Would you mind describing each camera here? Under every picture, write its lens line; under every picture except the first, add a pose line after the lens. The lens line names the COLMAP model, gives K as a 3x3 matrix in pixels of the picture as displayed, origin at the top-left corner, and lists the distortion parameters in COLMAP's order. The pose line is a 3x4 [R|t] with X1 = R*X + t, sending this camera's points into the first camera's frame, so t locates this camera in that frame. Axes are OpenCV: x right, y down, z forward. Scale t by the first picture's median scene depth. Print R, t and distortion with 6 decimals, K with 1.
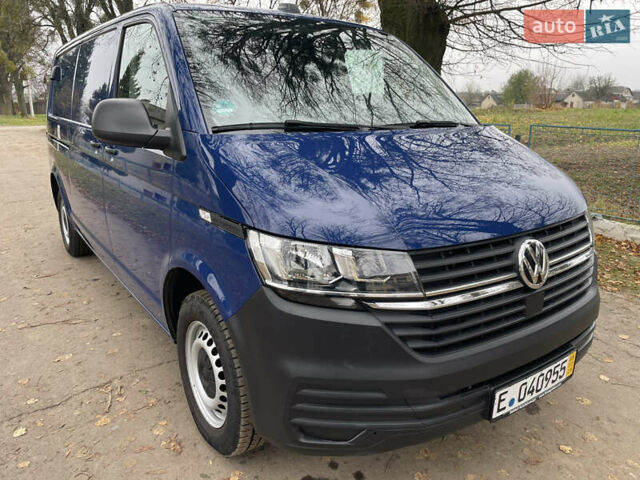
lens RADIAL K [[484.3, 0, 320.8], [0, 484.3, 235.7], [0, 0, 1]] dist [0.057351, -0.083756]
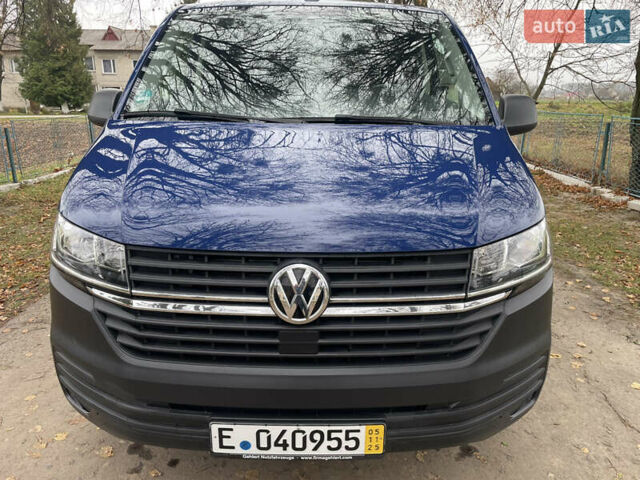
lens RADIAL K [[484.3, 0, 320.3], [0, 484.3, 234.4], [0, 0, 1]] dist [0.057351, -0.083756]
pose [[0.815572, 0.162209, -0.555455, 0.798292], [-0.153387, 0.986170, 0.062773, -0.085064], [0.557955, 0.034003, 0.829174, 0.307284]]
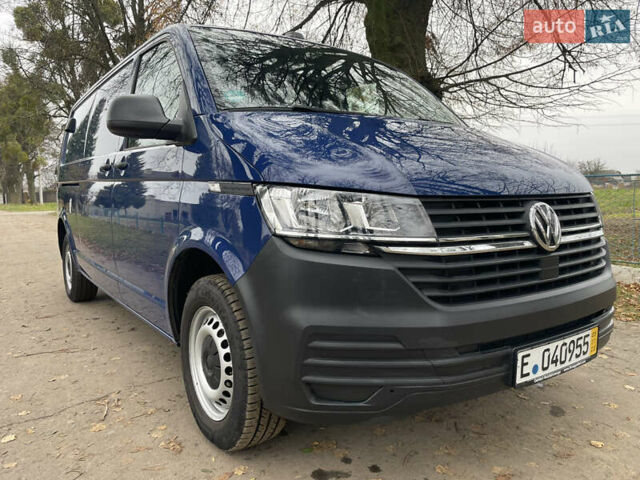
lens RADIAL K [[484.3, 0, 319.4], [0, 484.3, 235.5], [0, 0, 1]] dist [0.057351, -0.083756]
pose [[0.999907, -0.013062, -0.003927, -0.016234], [0.012189, 0.984916, -0.172604, 0.213849], [0.006122, 0.172540, 0.984983, 0.022082]]
